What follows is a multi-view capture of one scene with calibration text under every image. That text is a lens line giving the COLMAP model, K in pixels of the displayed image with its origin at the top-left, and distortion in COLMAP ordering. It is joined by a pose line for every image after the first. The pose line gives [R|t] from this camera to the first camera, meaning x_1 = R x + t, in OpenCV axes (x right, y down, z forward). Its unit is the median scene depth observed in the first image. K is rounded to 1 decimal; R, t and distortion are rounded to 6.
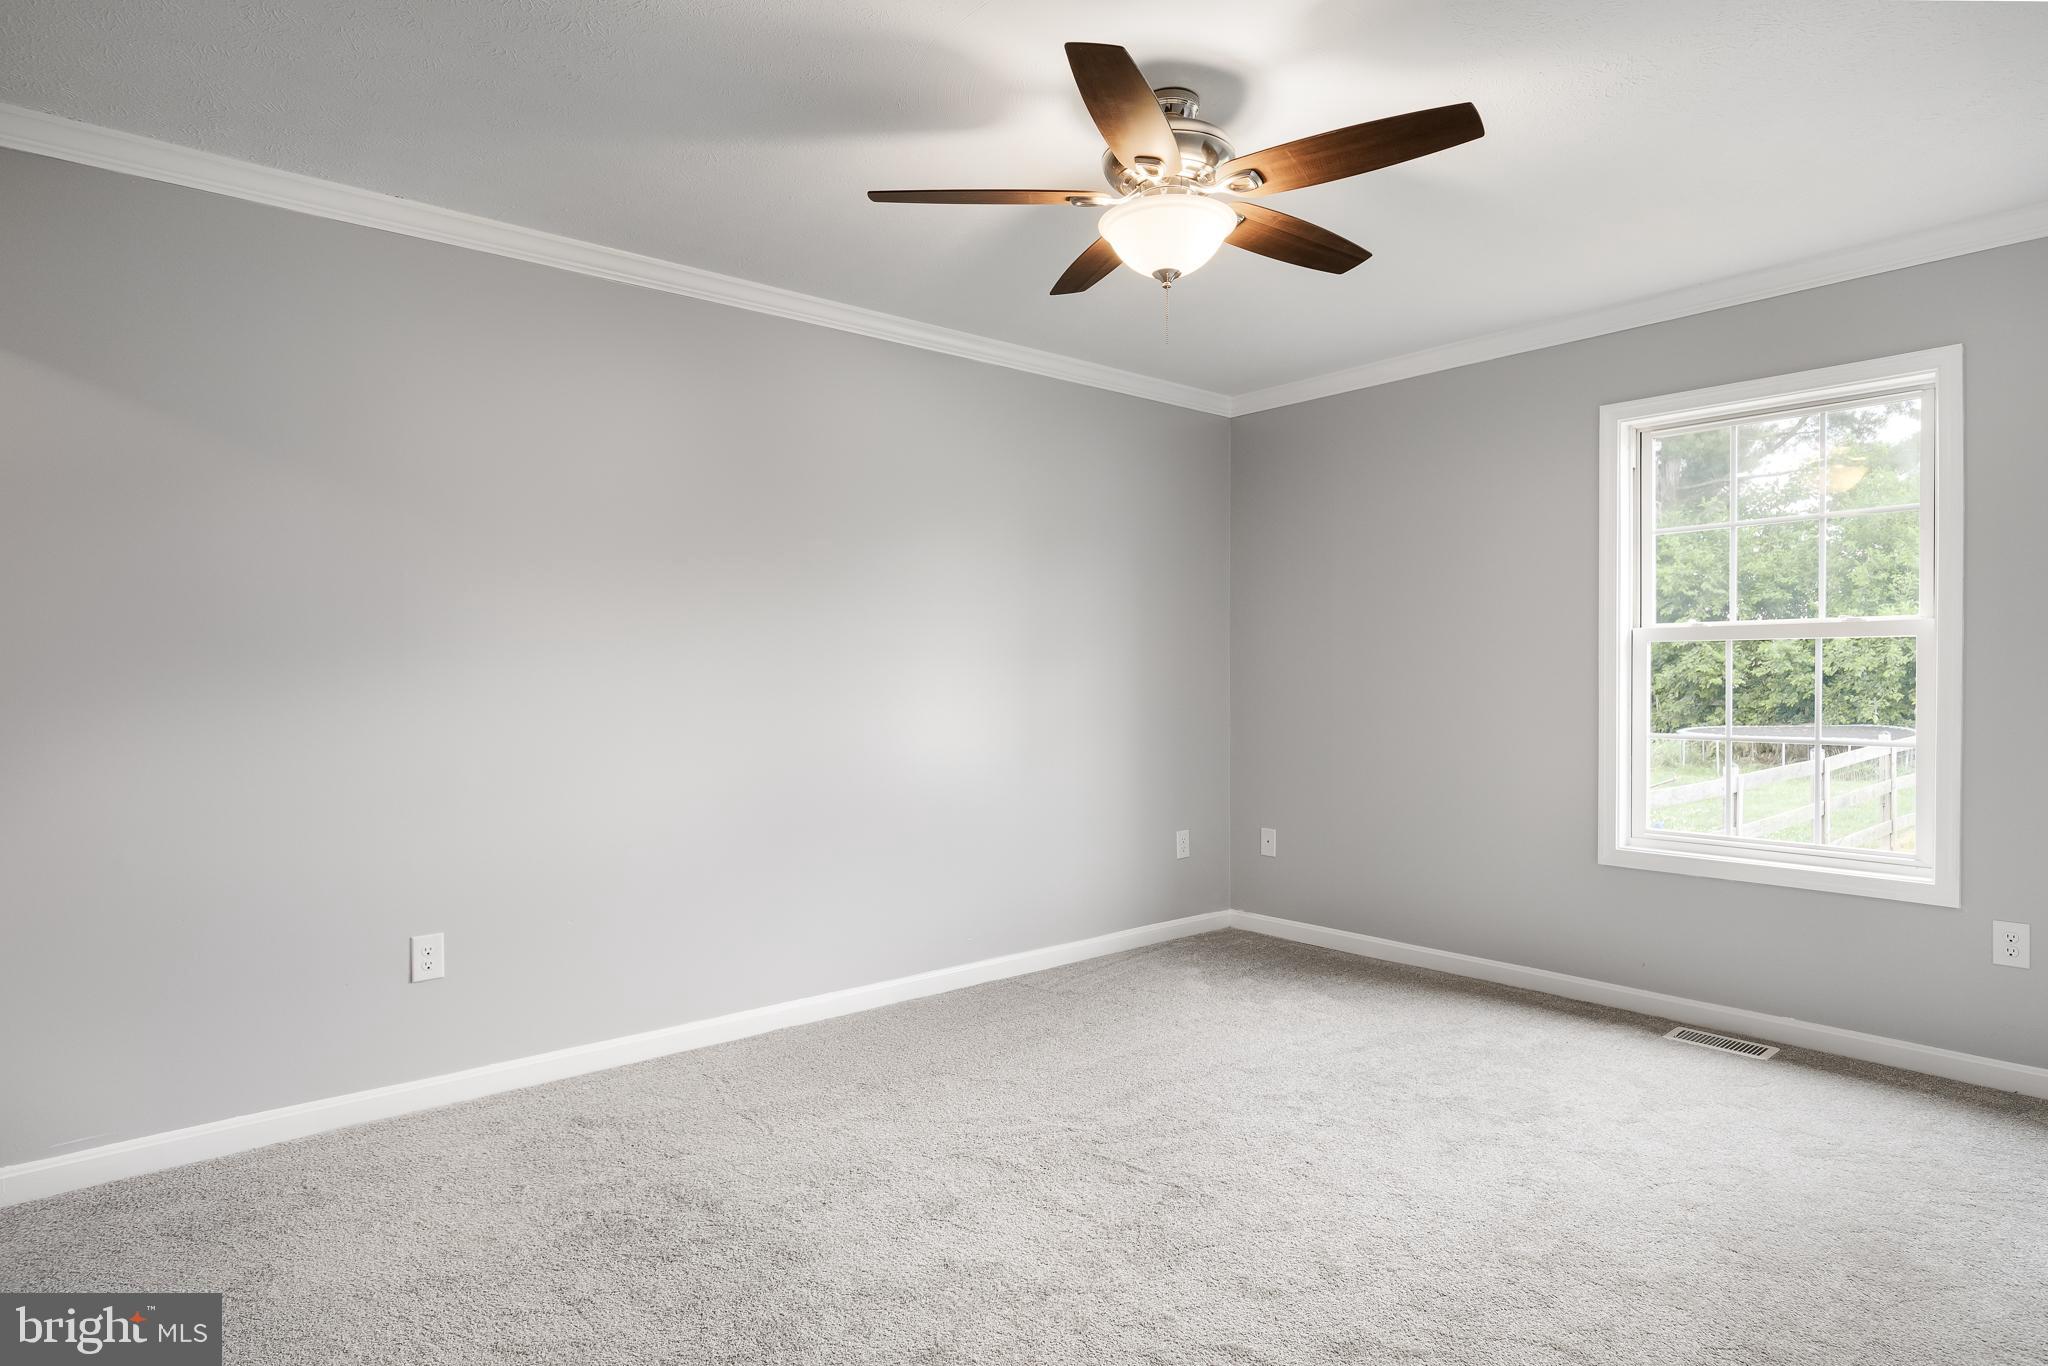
lens RADIAL K [[1175.9, 0, 1037.8], [0, 1175.9, 683.0], [0, 0, 1]] dist [0.008430, 0.002016]
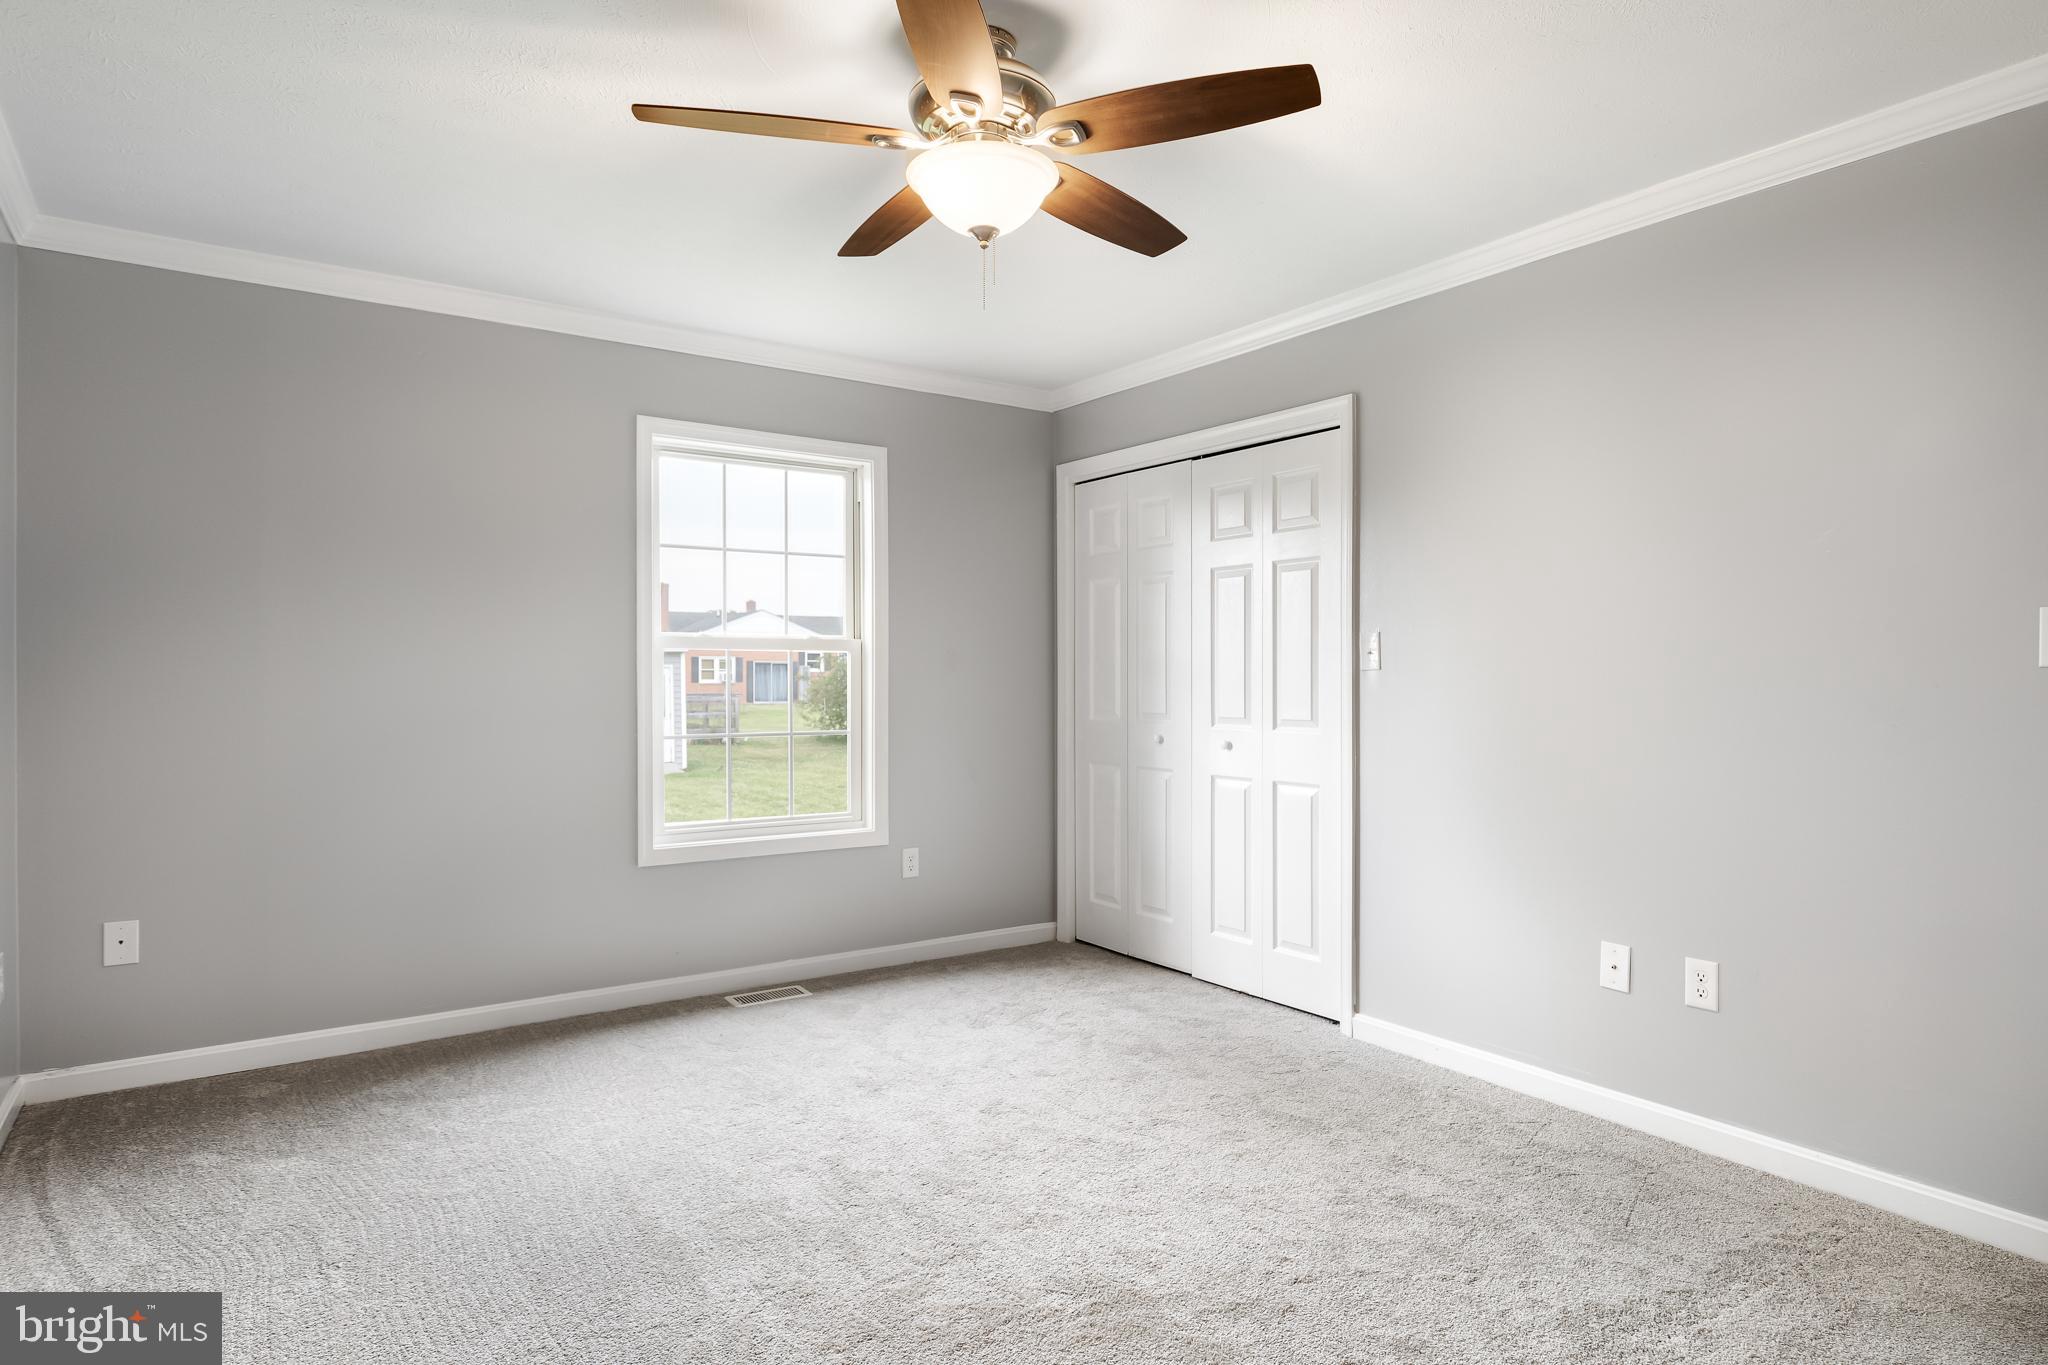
lens RADIAL K [[1175.9, 0, 1044.5], [0, 1175.9, 684.1], [0, 0, 1]] dist [0.008430, 0.002016]
pose [[0.092923, -0.005204, 0.995660, -0.522831], [0.005359, 0.999974, 0.004726, -0.006913], [-0.995659, 0.004897, 0.092949, 0.586460]]
